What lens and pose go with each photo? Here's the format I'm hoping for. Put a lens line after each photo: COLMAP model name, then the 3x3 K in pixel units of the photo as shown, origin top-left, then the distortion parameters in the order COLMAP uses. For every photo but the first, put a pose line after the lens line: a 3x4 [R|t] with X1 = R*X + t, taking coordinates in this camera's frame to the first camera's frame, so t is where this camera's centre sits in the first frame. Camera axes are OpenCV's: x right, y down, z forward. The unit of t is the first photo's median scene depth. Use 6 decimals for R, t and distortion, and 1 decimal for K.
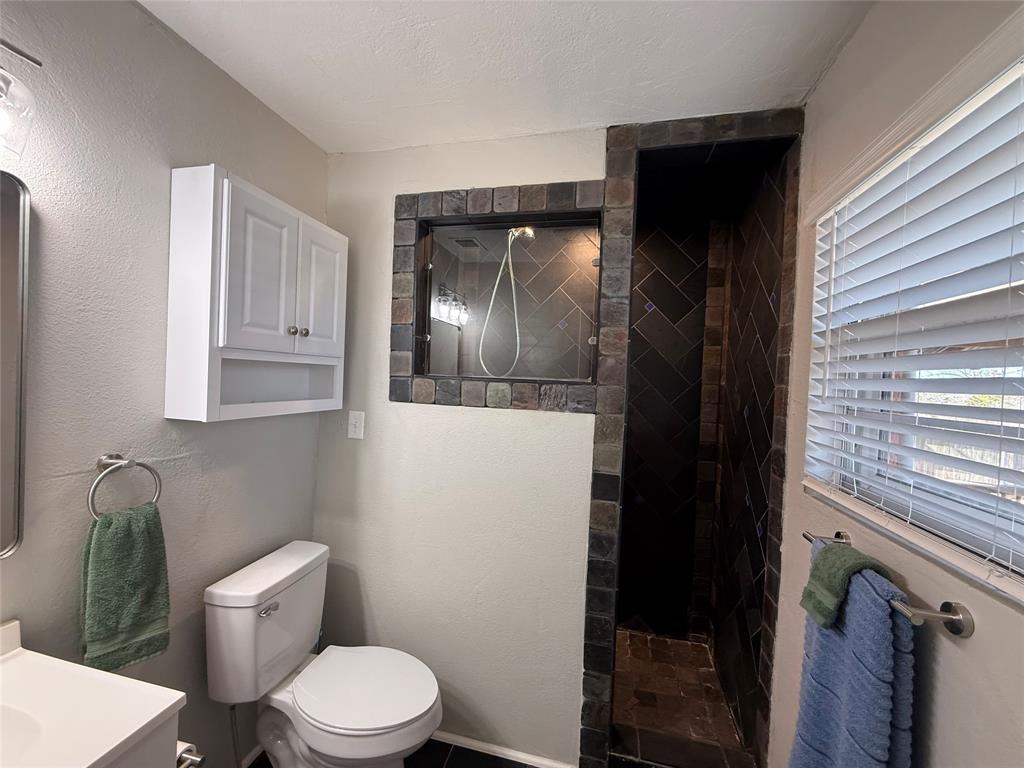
lens RADIAL K [[411.4, 0, 513.0], [0, 411.4, 384.9], [0, 0, 1]] dist [-0.002119, -0.000041]
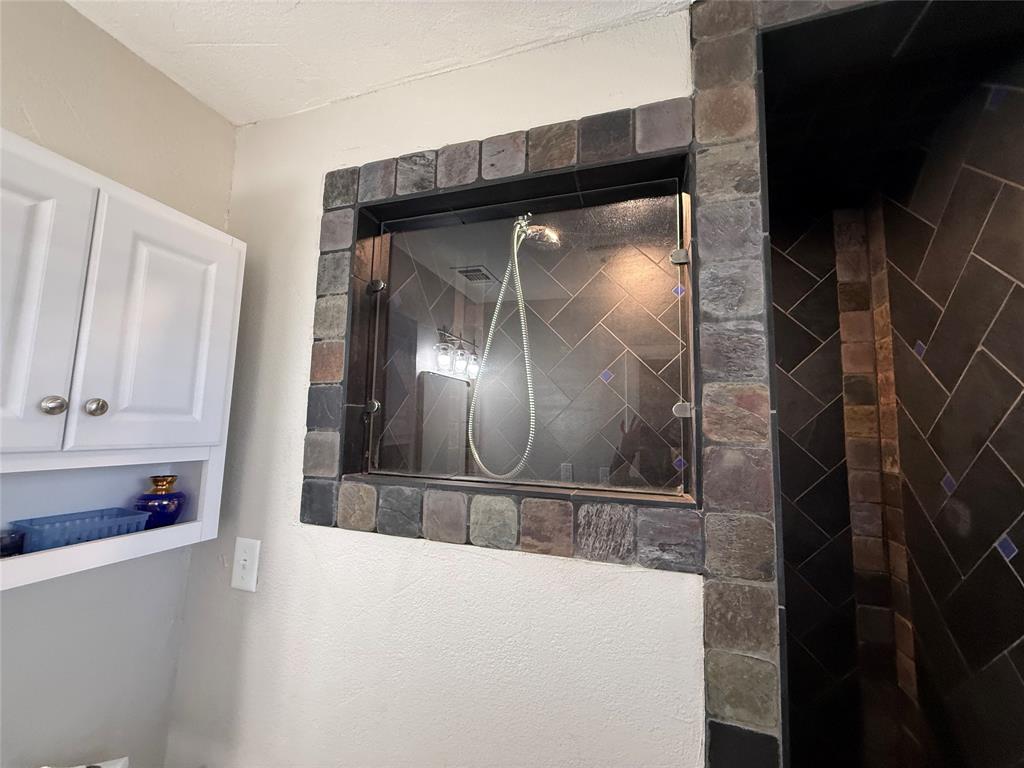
lens RADIAL K [[411.4, 0, 509.3], [0, 411.4, 383.3], [0, 0, 1]] dist [-0.002119, -0.000041]
pose [[0.996044, -0.021779, -0.086154, 0.030287], [0.010608, 0.991711, -0.128047, -0.074592], [0.088229, 0.126626, 0.988019, 0.472375]]
